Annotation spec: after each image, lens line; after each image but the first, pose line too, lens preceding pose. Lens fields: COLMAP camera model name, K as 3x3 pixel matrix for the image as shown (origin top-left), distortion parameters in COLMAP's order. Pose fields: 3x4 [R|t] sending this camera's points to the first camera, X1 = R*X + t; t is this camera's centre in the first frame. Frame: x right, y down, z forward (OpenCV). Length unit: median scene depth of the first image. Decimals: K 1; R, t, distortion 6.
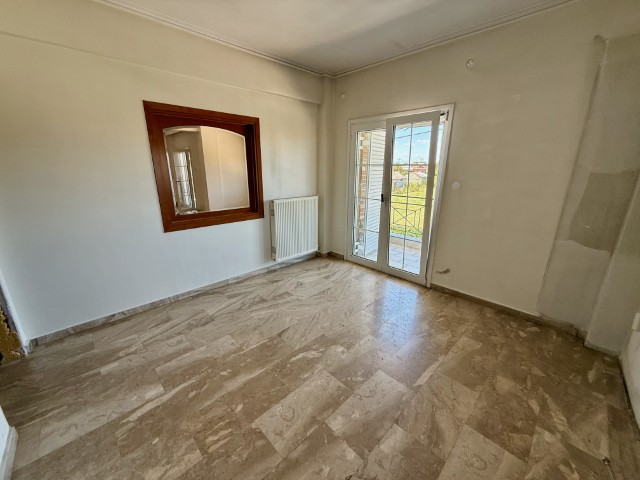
lens RADIAL K [[254.8, 0, 318.3], [0, 254.8, 238.5], [0, 0, 1]] dist [-0.002376, 0.000396]
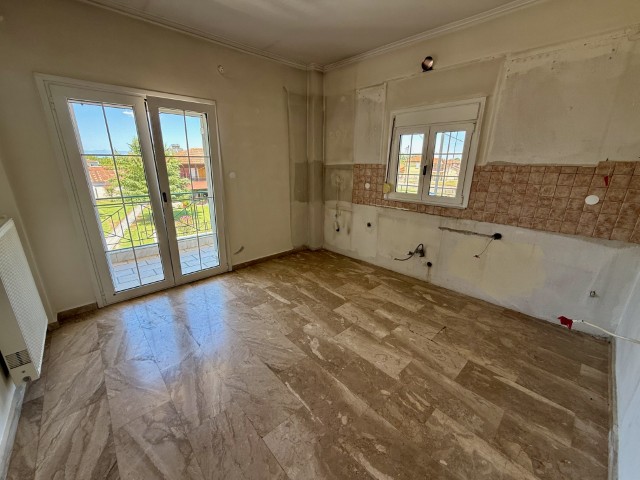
lens RADIAL K [[254.8, 0, 316.7], [0, 254.8, 239.9], [0, 0, 1]] dist [-0.002376, 0.000396]
pose [[0.032844, -0.295457, 0.954791, -0.891703], [0.264270, 0.923874, 0.276799, -0.216598], [-0.963889, 0.243231, 0.108424, 0.791980]]
